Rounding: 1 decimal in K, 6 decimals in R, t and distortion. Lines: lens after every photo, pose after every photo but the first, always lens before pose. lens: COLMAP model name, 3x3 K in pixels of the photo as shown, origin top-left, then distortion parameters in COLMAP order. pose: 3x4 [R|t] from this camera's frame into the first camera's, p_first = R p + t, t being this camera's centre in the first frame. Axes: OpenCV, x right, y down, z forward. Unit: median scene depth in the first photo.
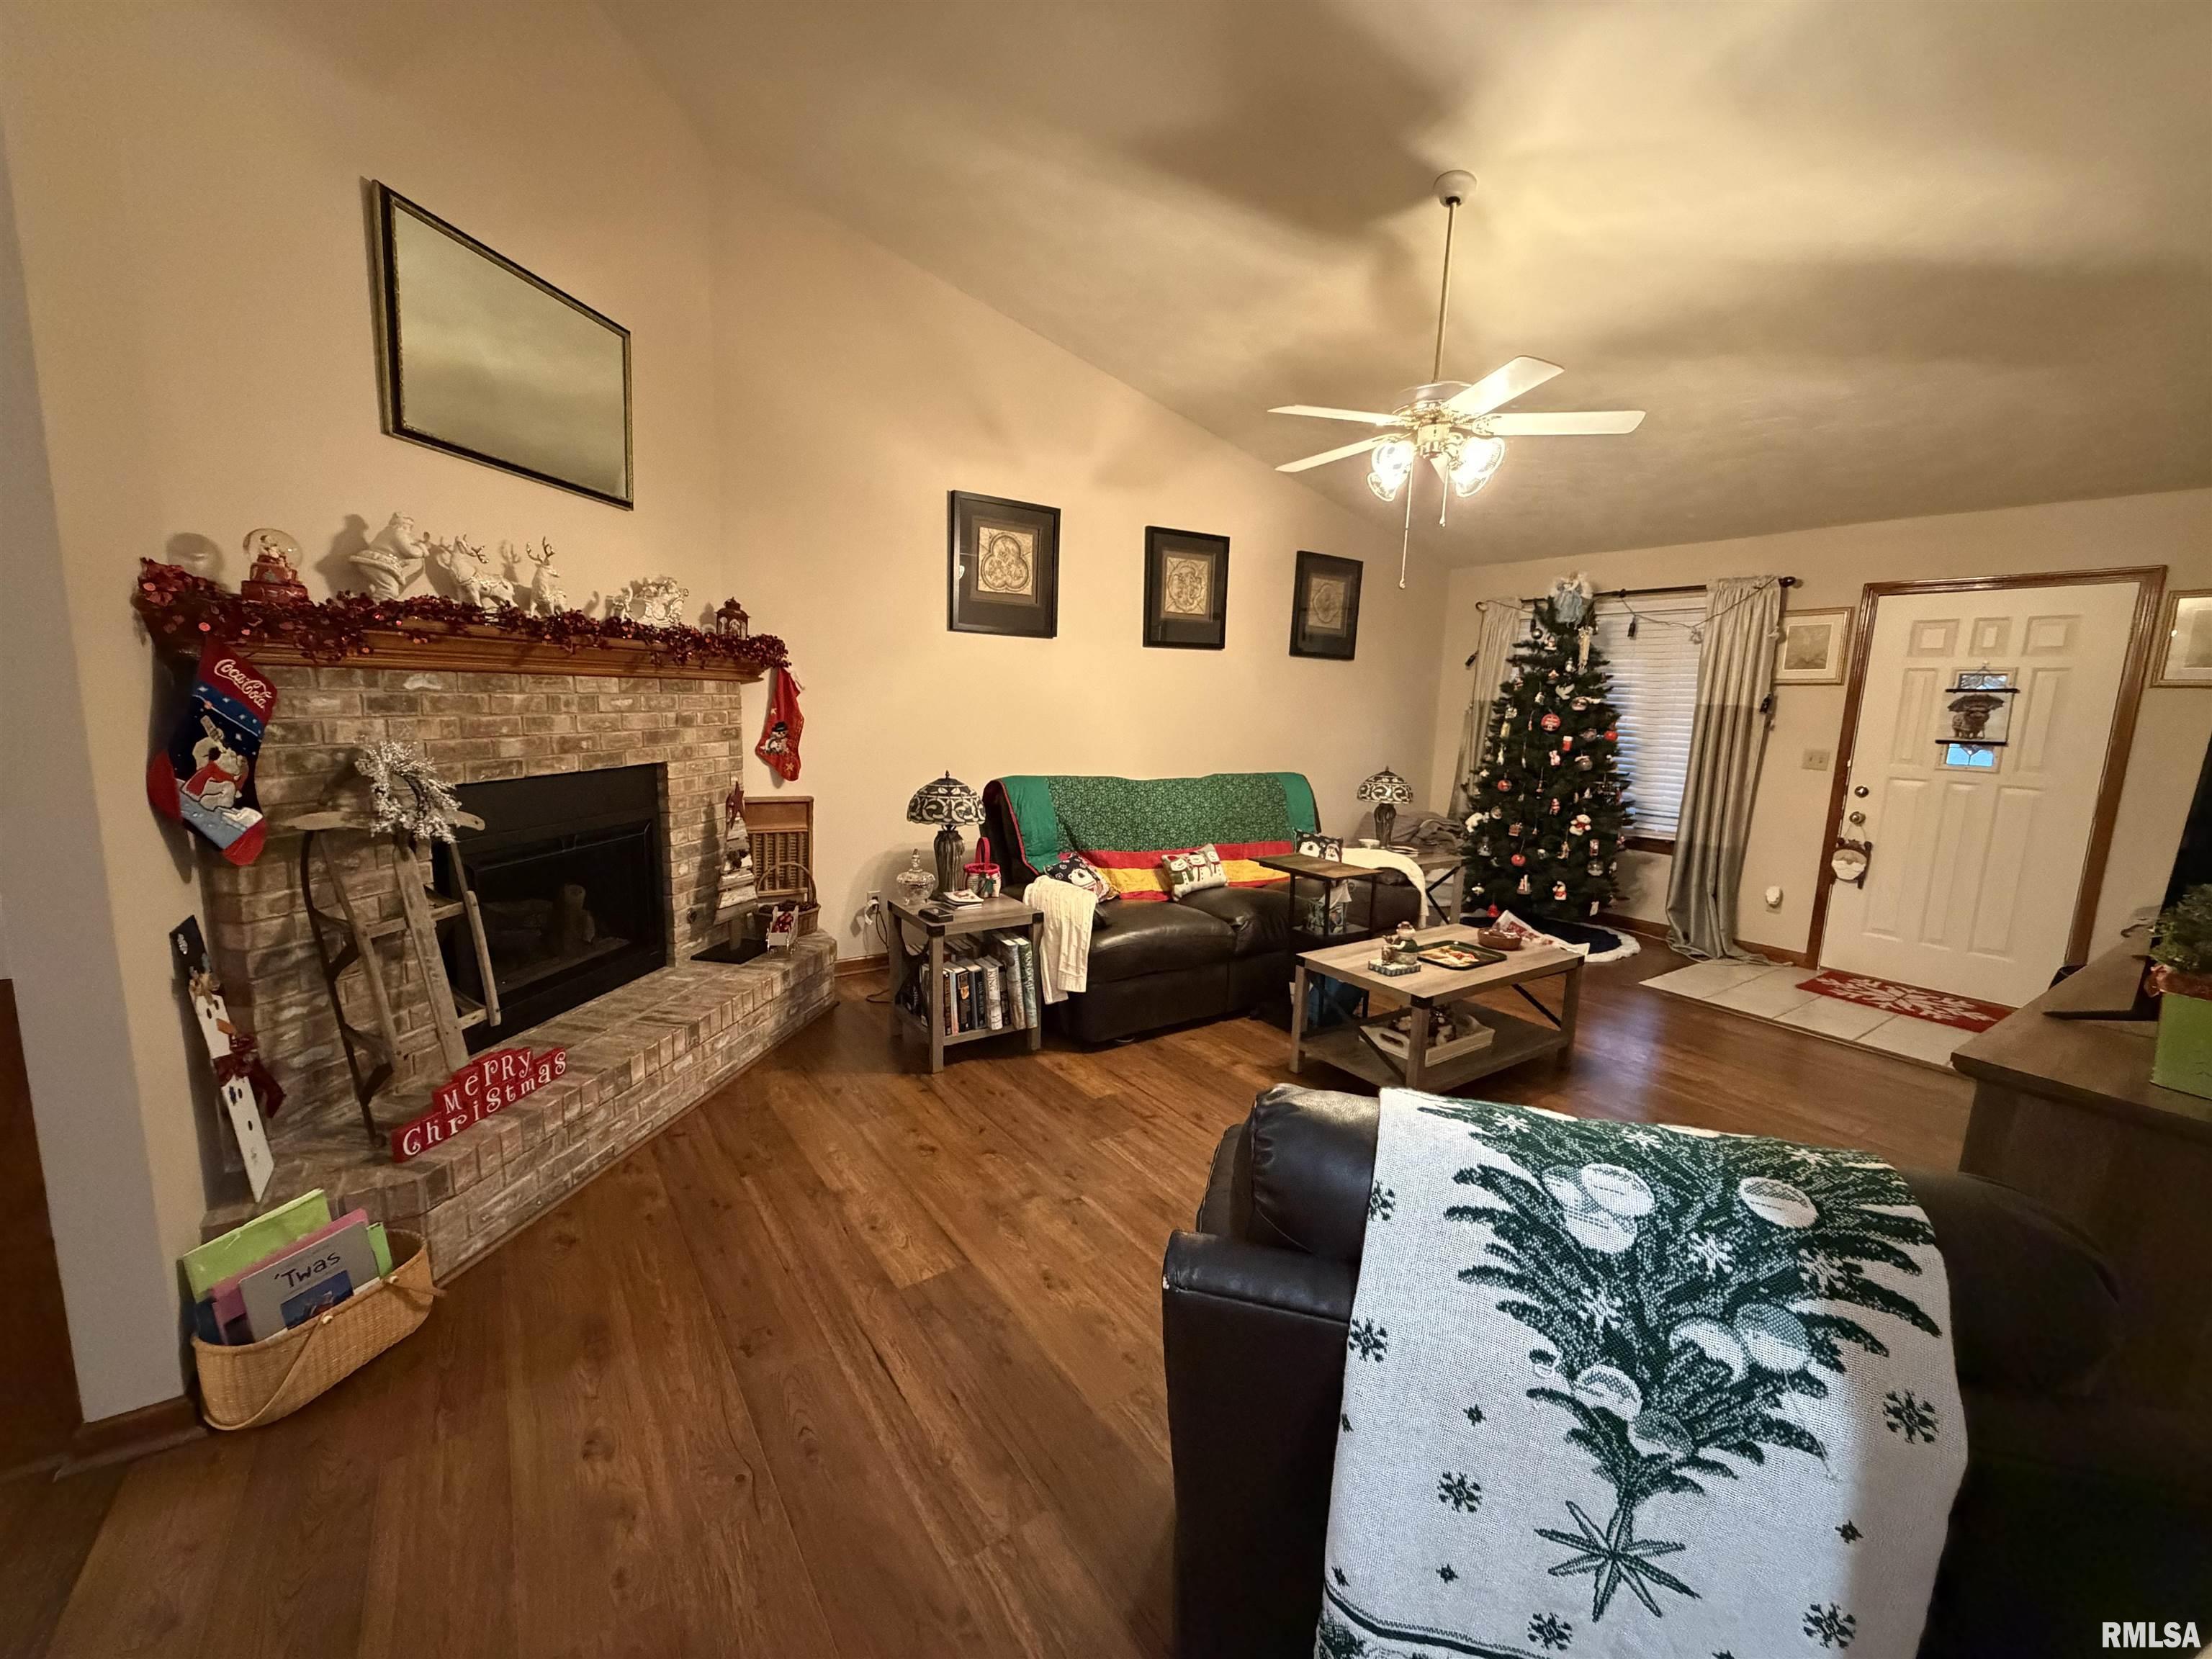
lens RADIAL K [[885.1, 0, 1106.0], [0, 885.1, 829.5], [0, 0, 1]] dist [0.001126, 0.000241]
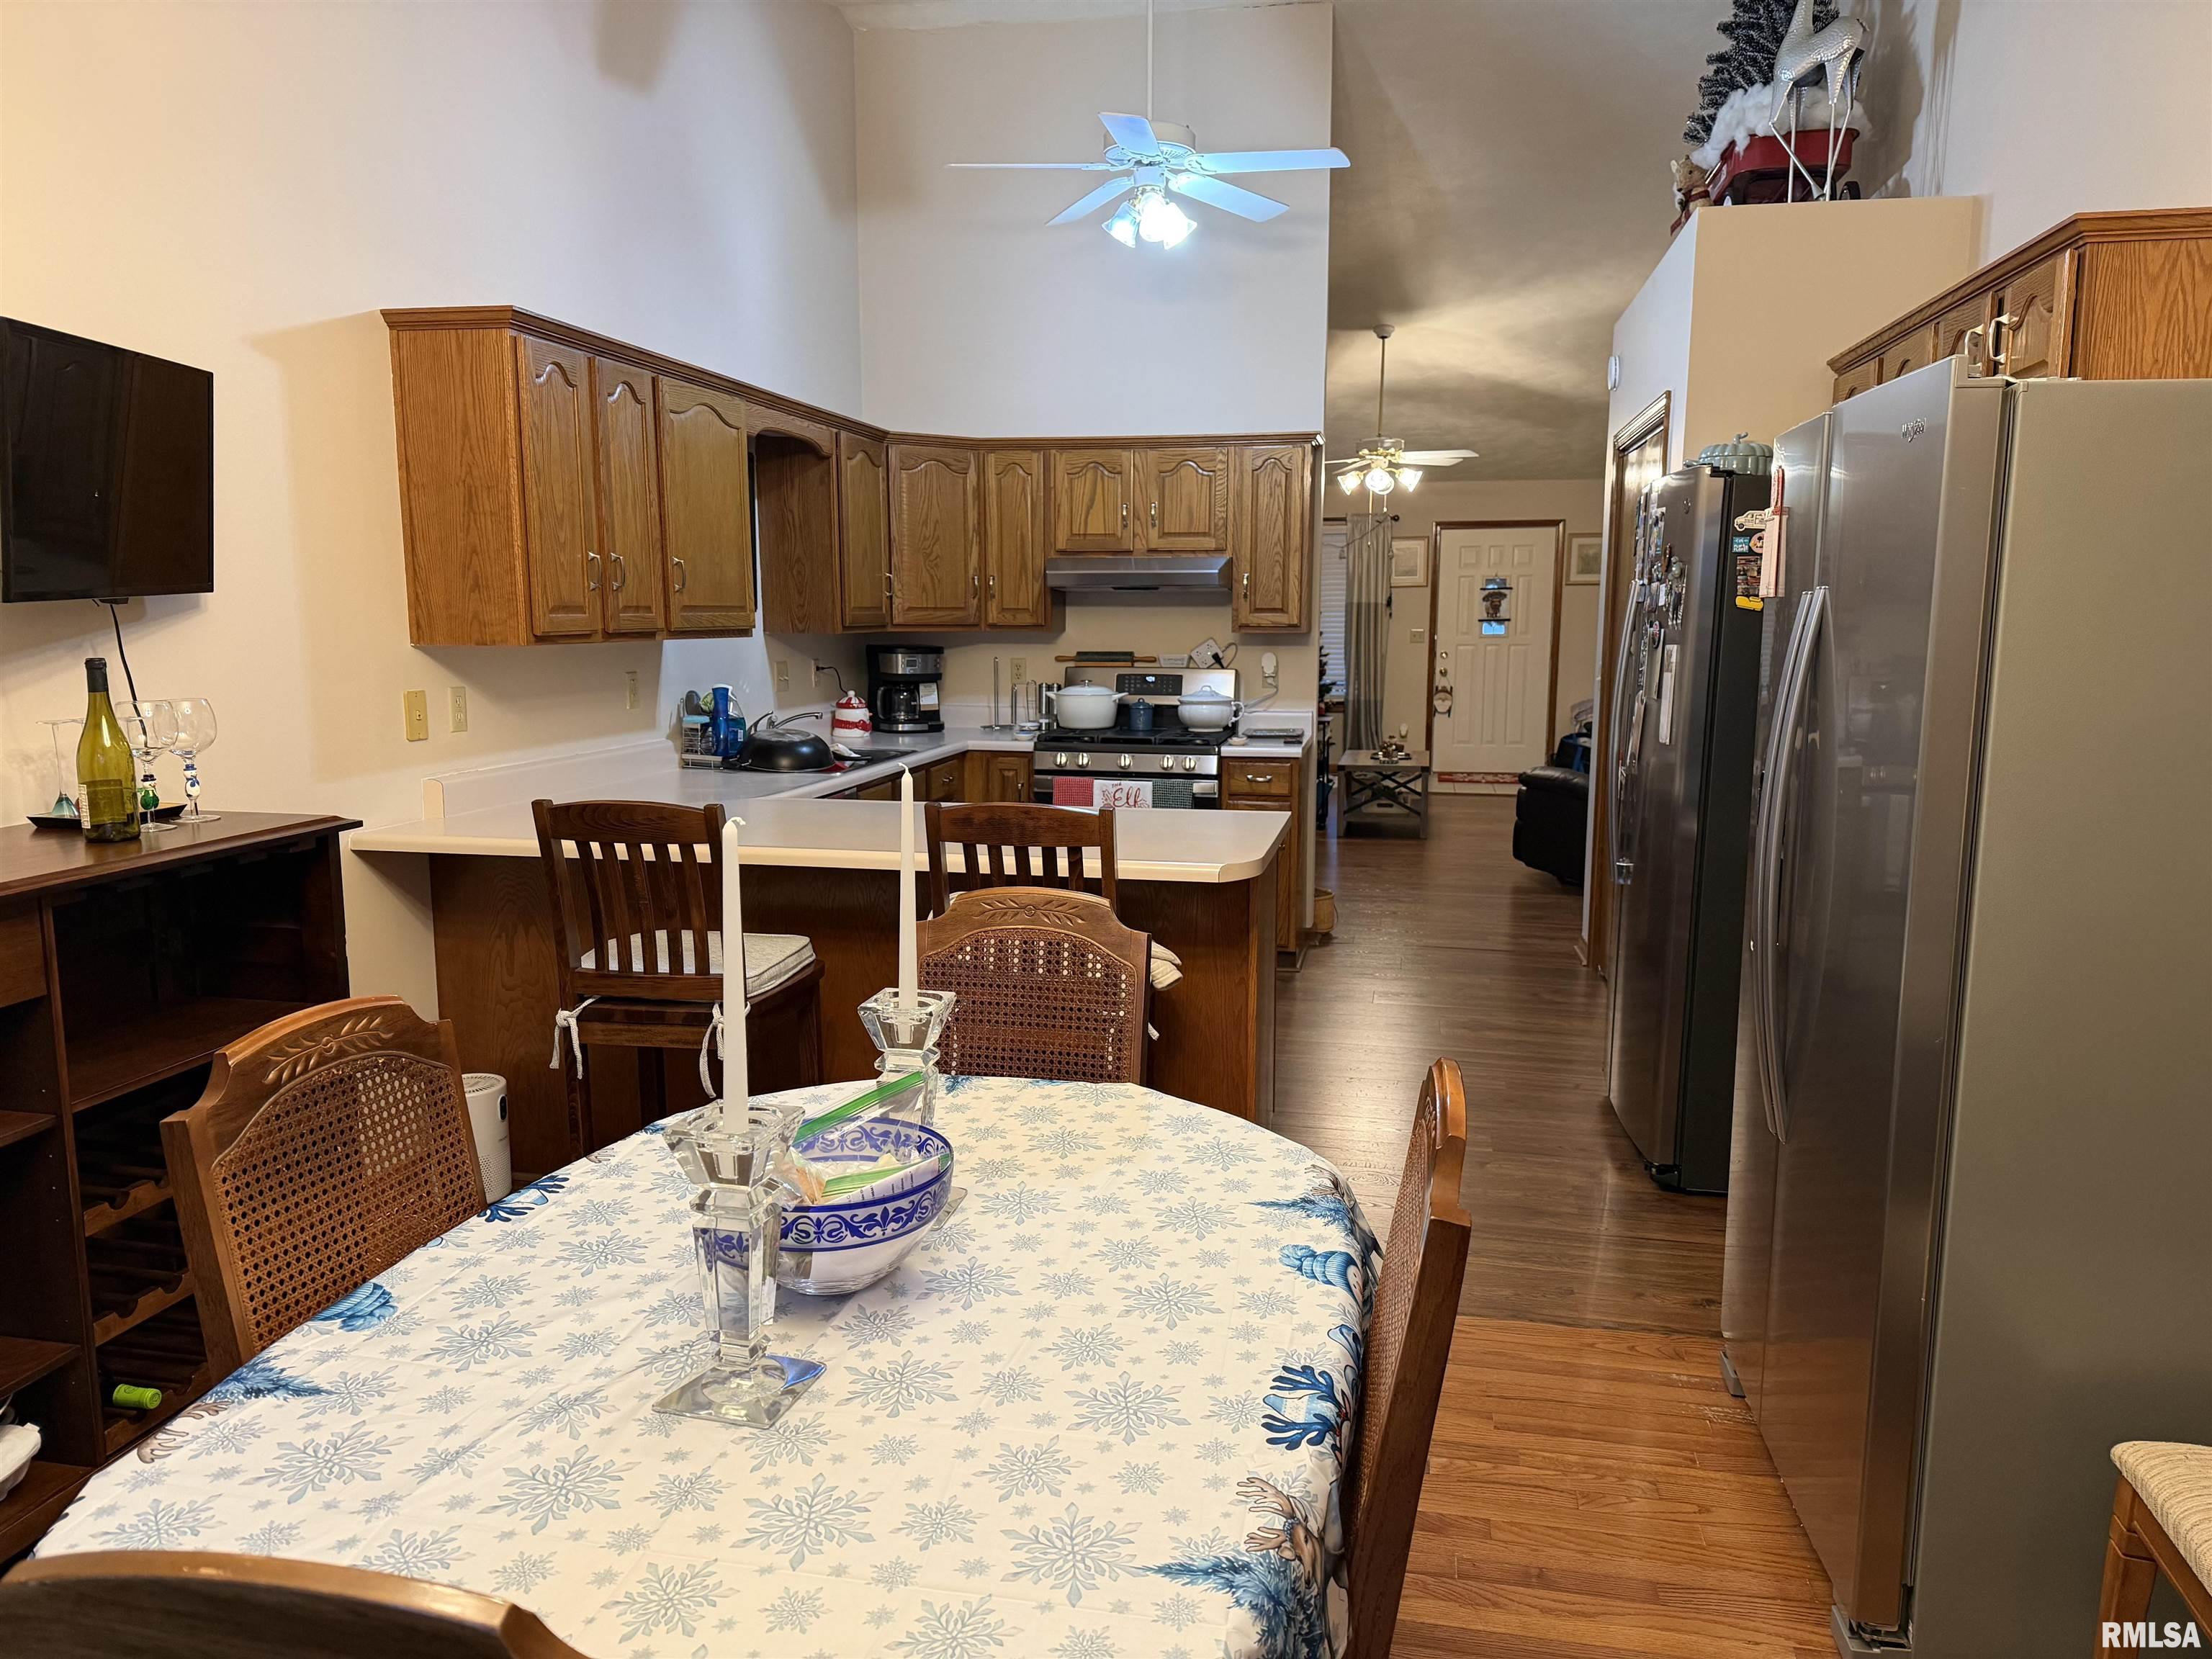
lens RADIAL K [[1513.5, 0, 1106.0], [0, 1513.5, 829.5], [0, 0, 1]] dist [0.139262, -0.275505]
pose [[0.731082, -0.135042, 0.668792, -2.872418], [0.126830, 0.990031, 0.061264, 0.043111], [-0.670398, 0.040034, 0.740921, -1.167433]]
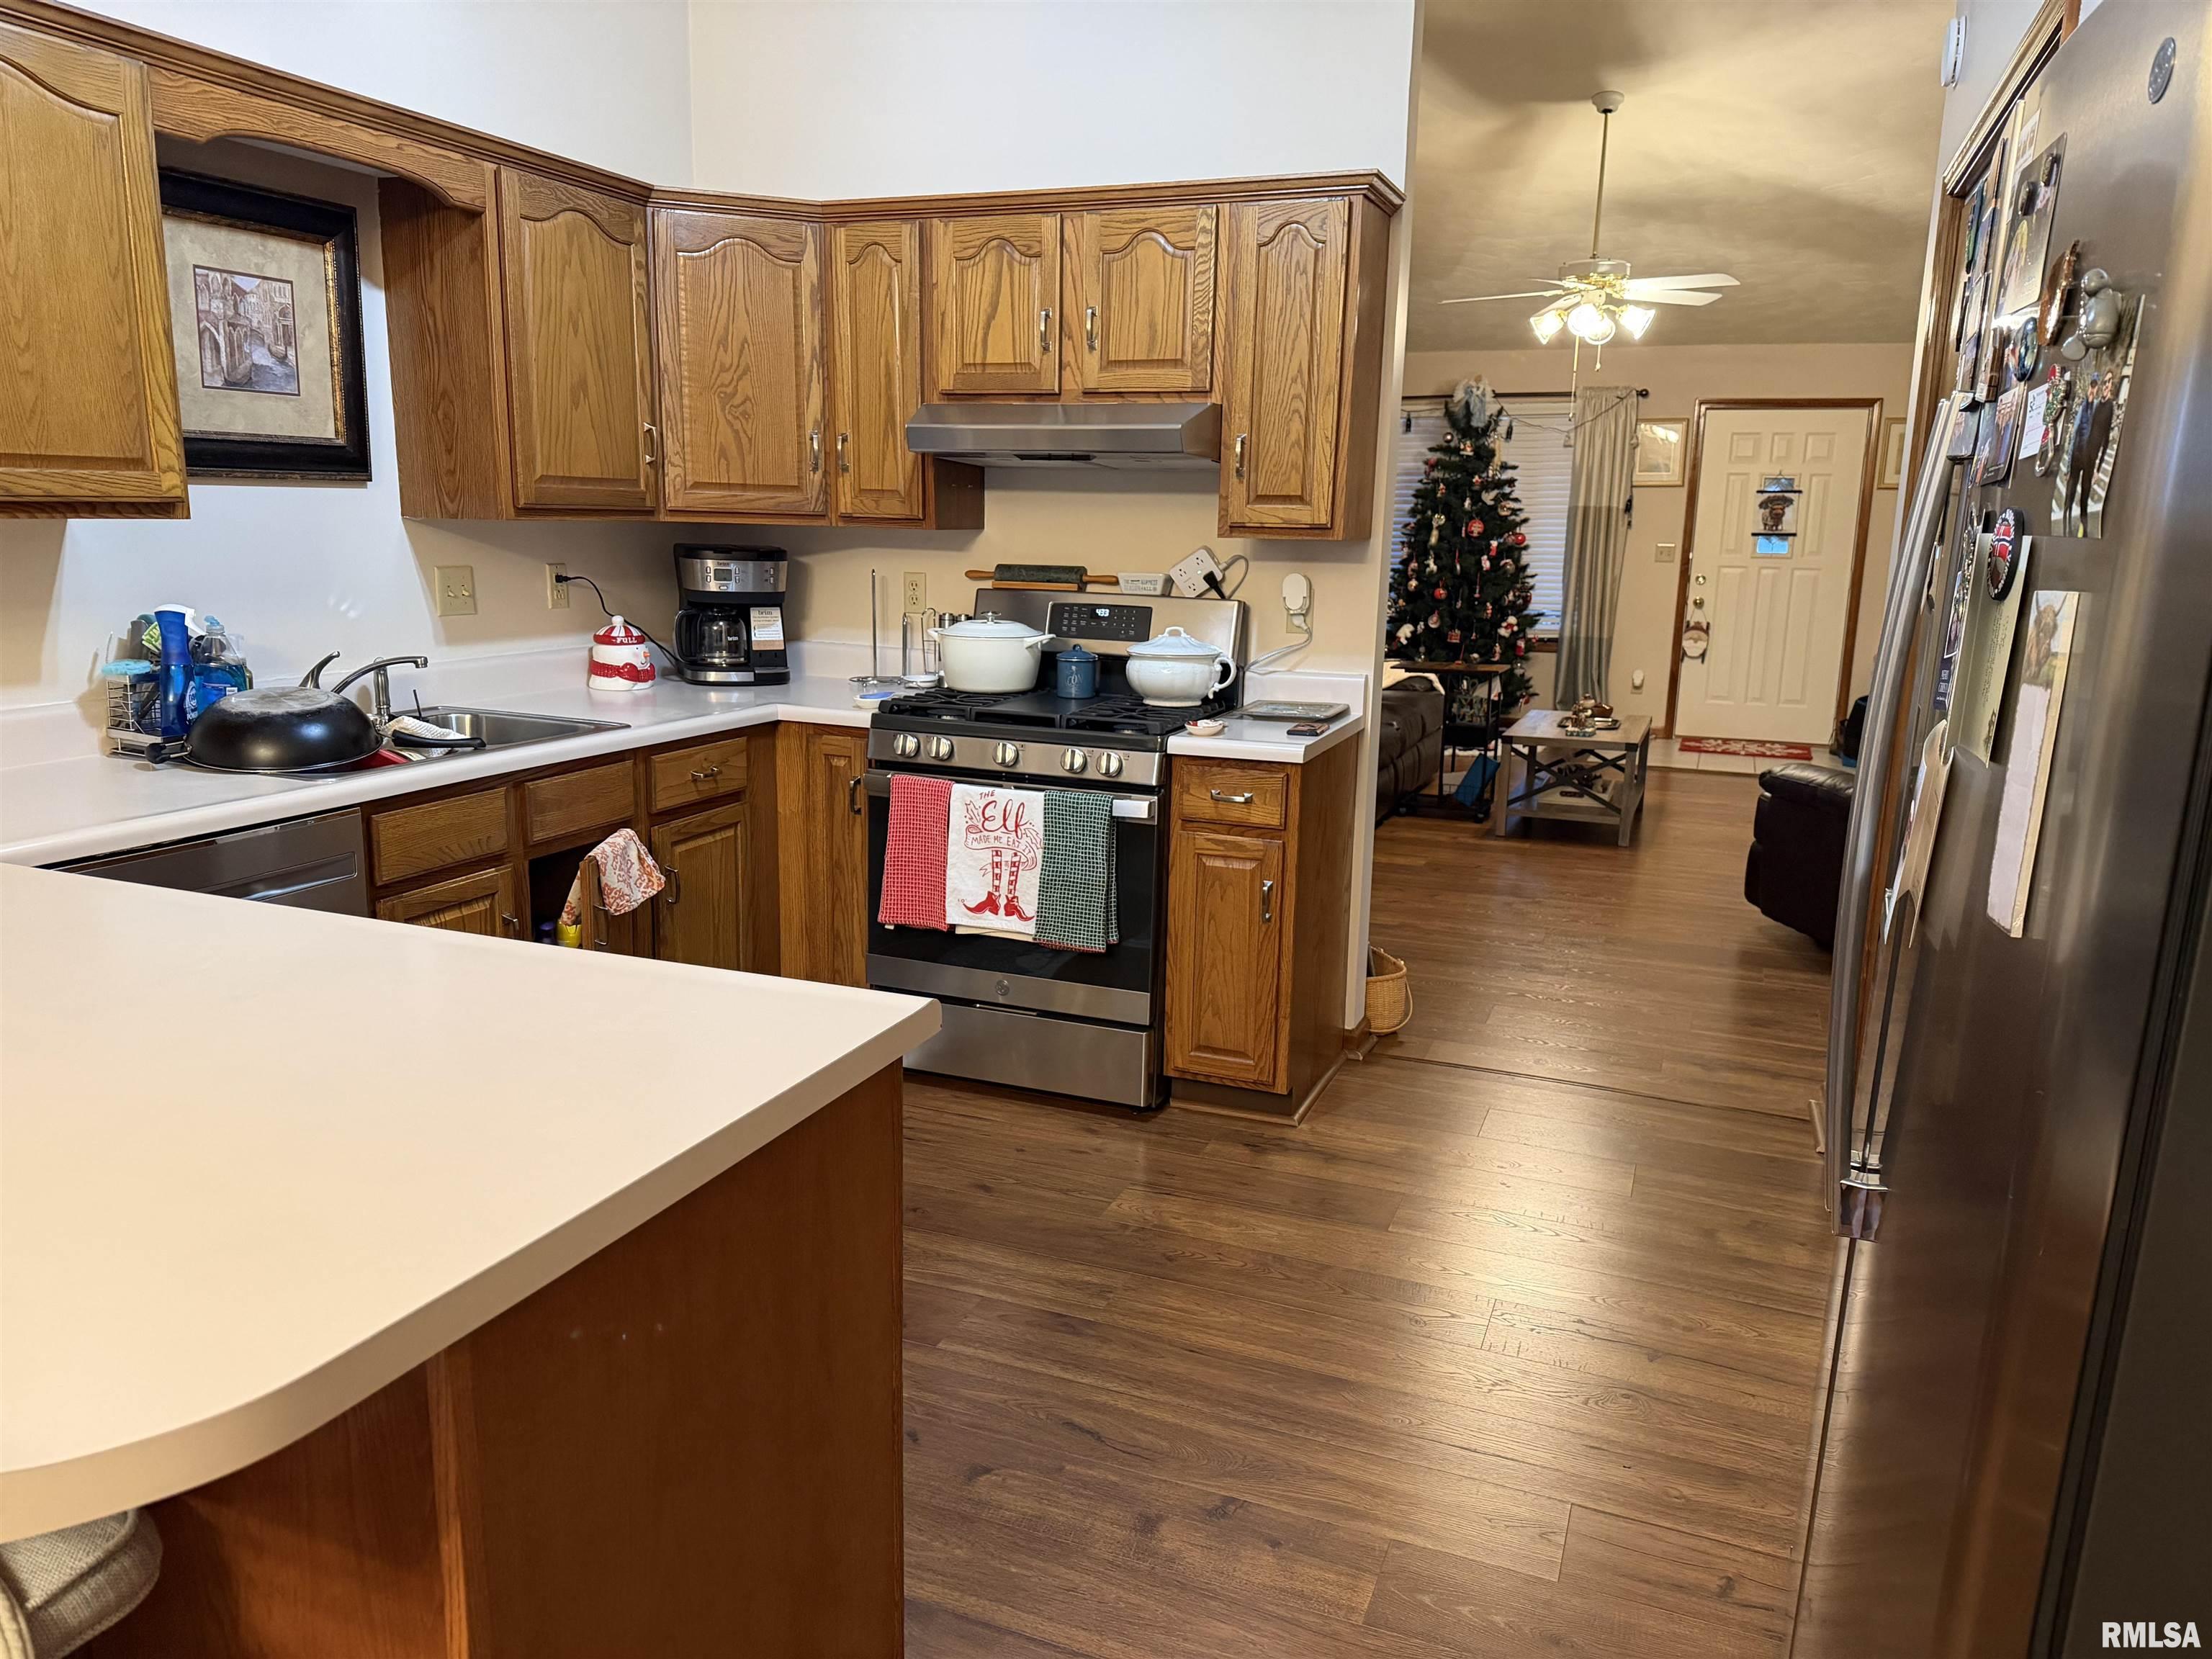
lens RADIAL K [[1513.5, 0, 1106.0], [0, 1513.5, 829.5], [0, 0, 1]] dist [0.139262, -0.275505]
pose [[0.842221, -0.129458, 0.523359, -1.845563], [0.091030, 0.990952, 0.098630, 0.024476], [-0.531392, -0.035427, 0.846385, -0.628647]]
